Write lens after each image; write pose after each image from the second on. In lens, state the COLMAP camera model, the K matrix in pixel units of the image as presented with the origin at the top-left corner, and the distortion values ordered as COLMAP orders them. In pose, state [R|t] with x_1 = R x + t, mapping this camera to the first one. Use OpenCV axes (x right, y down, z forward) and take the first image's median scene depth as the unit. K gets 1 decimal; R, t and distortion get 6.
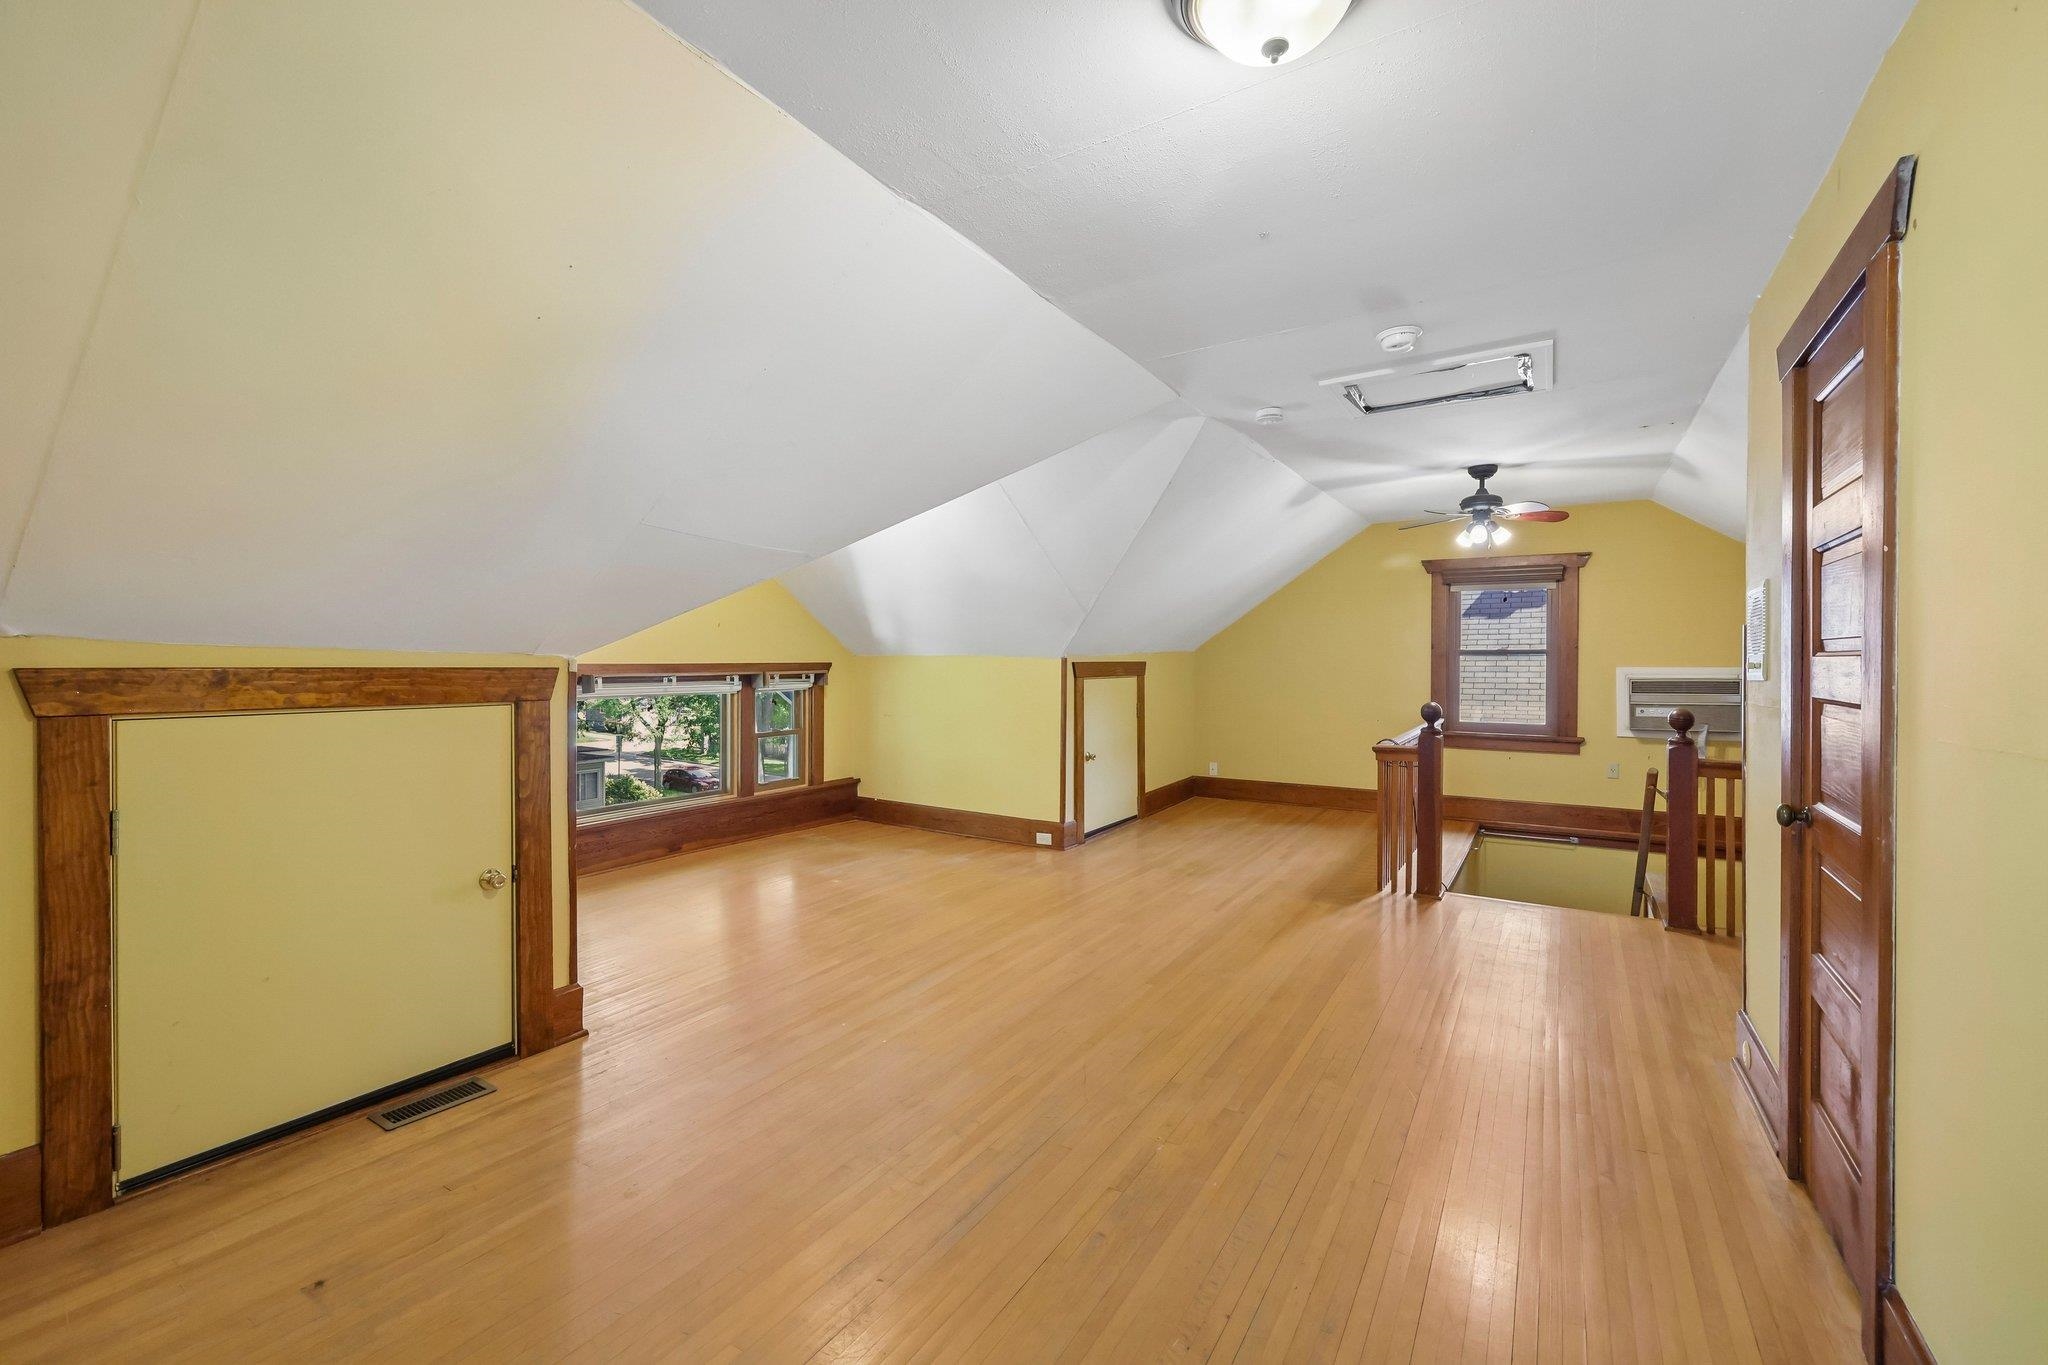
lens RADIAL K [[859.3, 0, 1011.6], [0, 859.3, 671.9], [0, 0, 1]] dist [-0.000375, 0.000121]
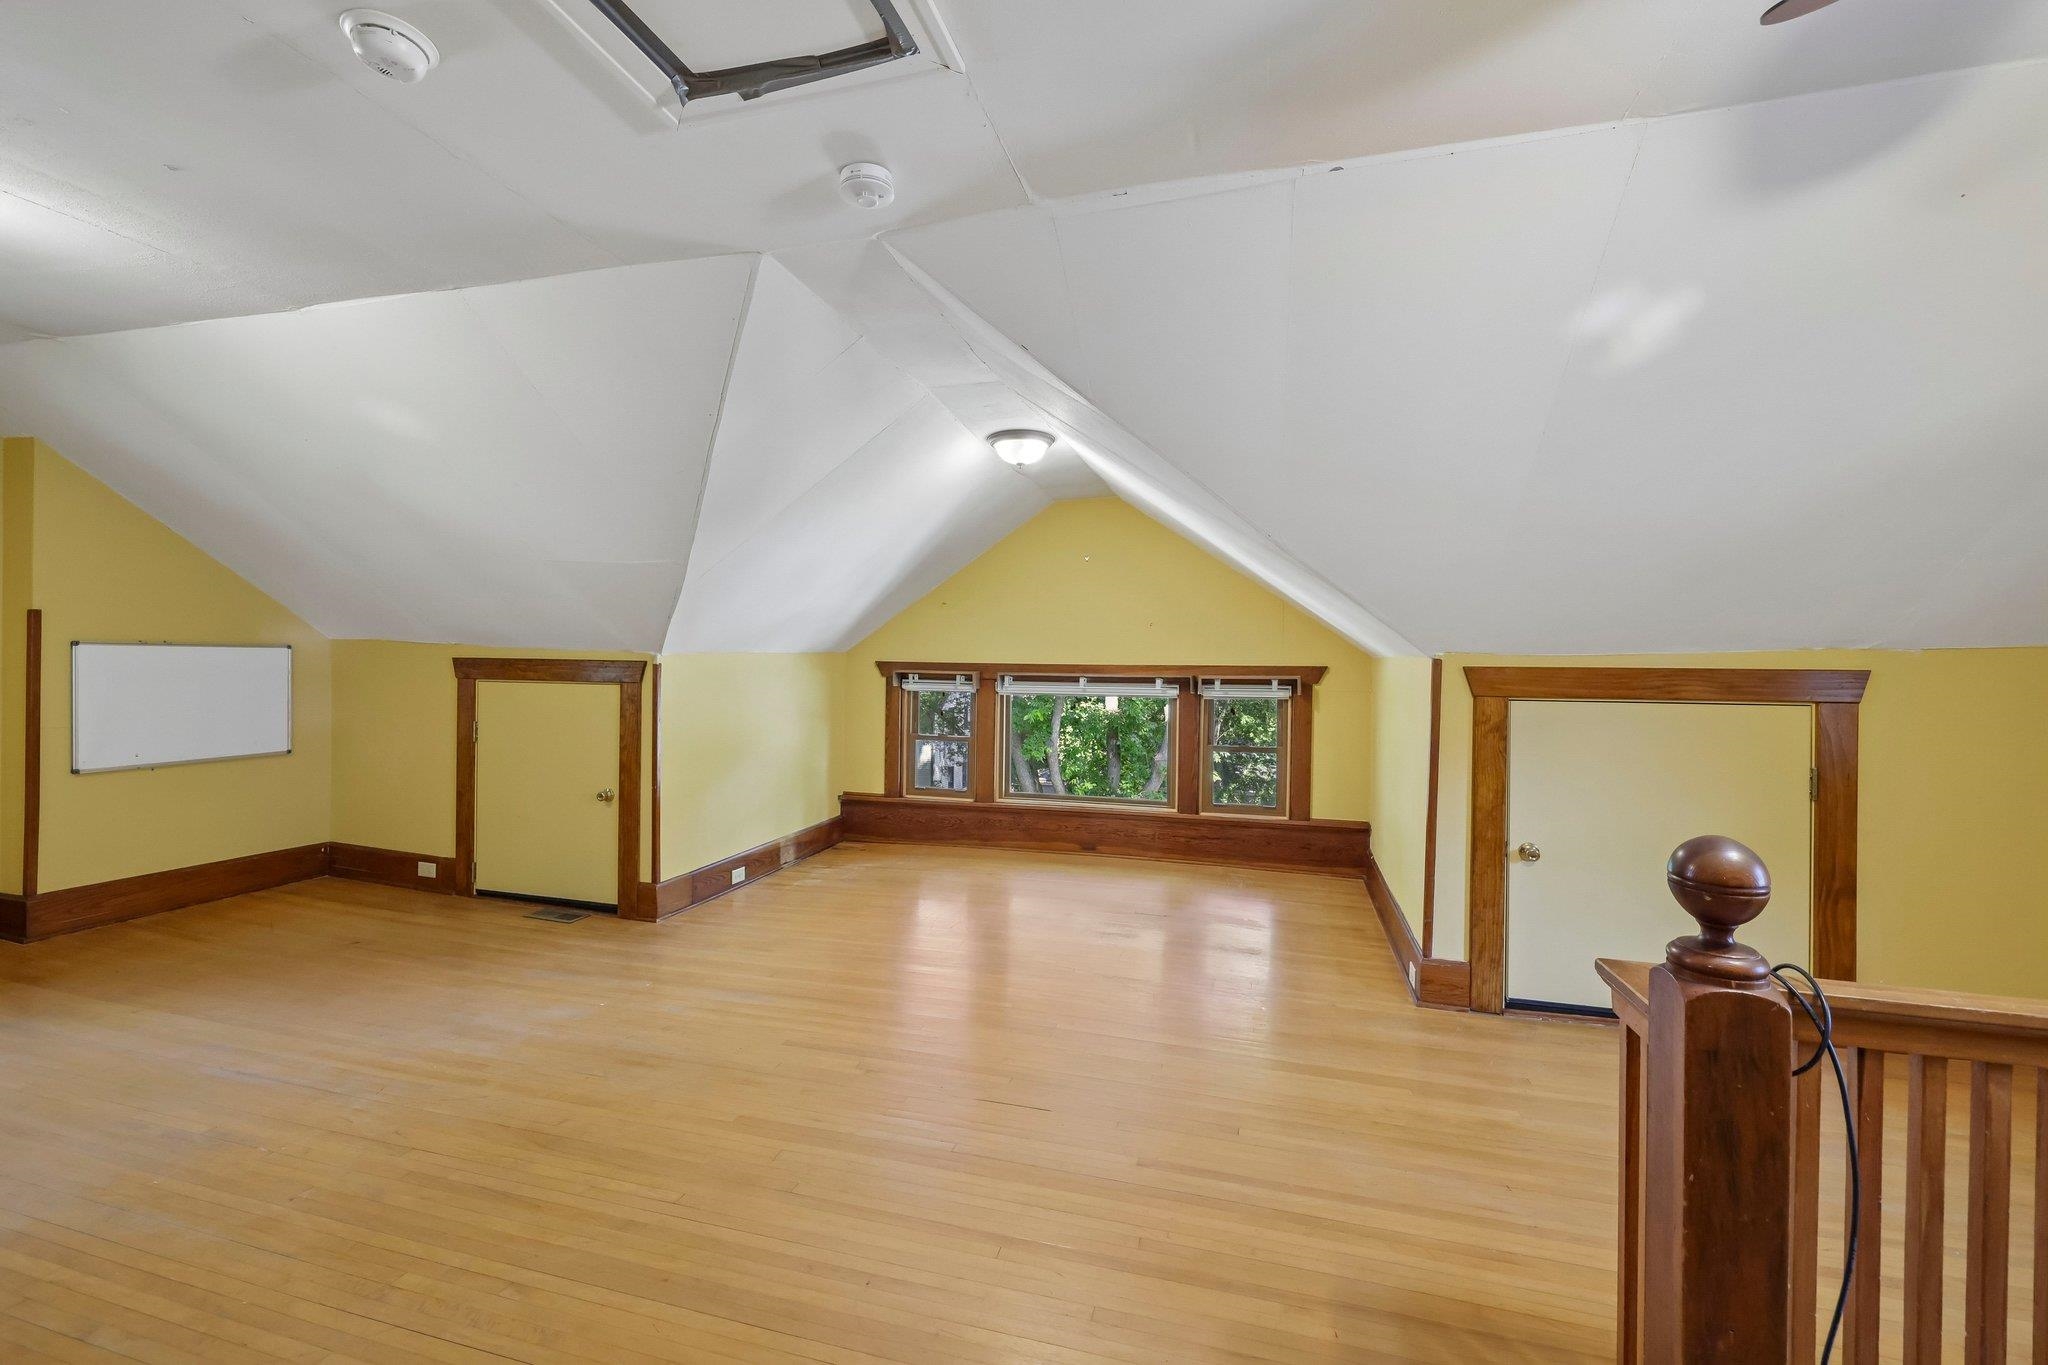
lens RADIAL K [[859.3, 0, 1019.0], [0, 859.3, 671.0], [0, 0, 1]] dist [-0.000375, 0.000121]
pose [[0.290153, 0.012731, -0.956895, 0.762971], [-0.024061, 0.999692, 0.006005, -0.008881], [0.956678, 0.021281, 0.290371, 0.863883]]
